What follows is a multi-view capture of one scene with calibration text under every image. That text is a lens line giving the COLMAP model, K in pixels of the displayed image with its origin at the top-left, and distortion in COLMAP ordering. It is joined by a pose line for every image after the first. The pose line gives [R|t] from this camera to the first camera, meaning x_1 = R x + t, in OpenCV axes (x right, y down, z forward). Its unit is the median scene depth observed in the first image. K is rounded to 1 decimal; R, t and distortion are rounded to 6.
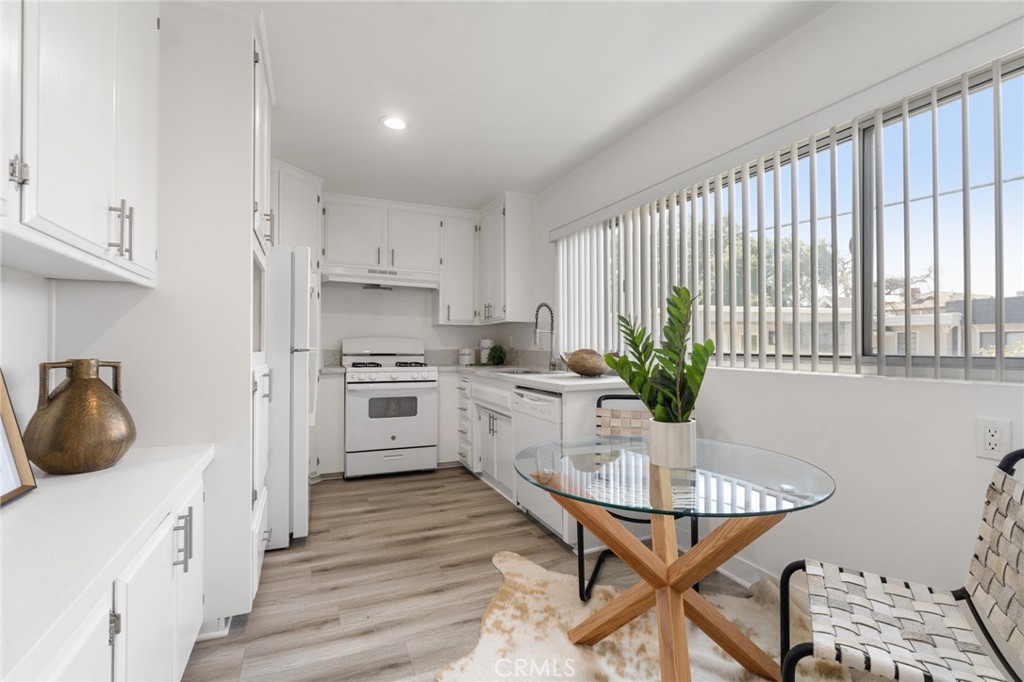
lens RADIAL K [[456.4, 0, 503.2], [0, 456.4, 344.0], [0, 0, 1]] dist [-0.013520, 0.004428]
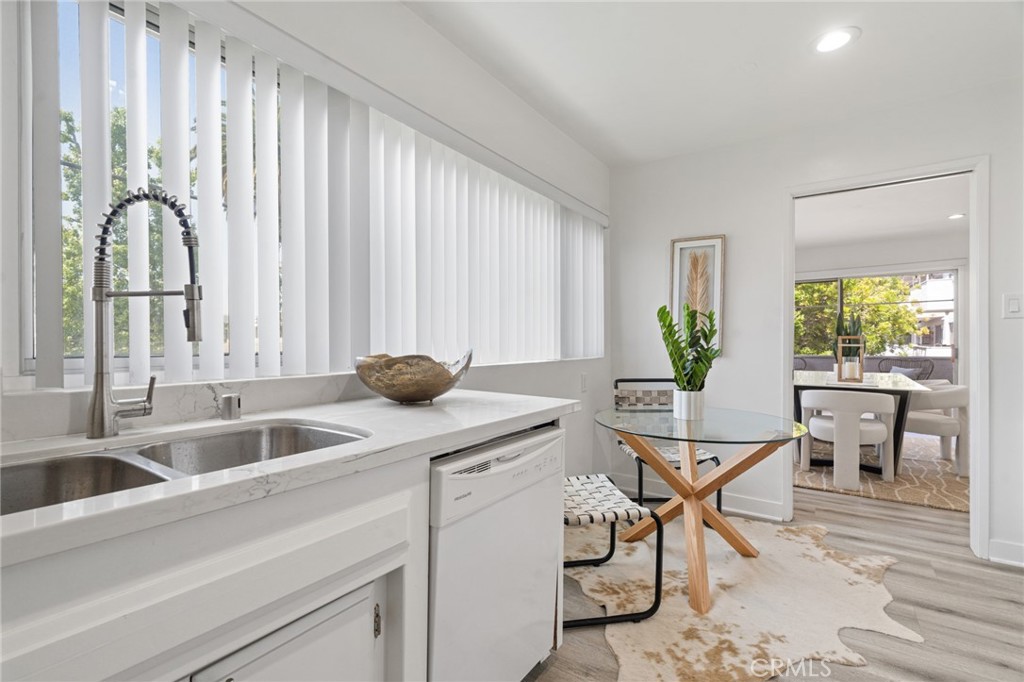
lens RADIAL K [[456.4, 0, 505.5], [0, 456.4, 341.4], [0, 0, 1]] dist [-0.013520, 0.004428]
pose [[-0.511381, -0.005013, 0.859339, -0.473556], [-0.003345, 0.999987, 0.003843, -0.003056], [-0.859348, -0.000910, -0.511391, 1.742256]]
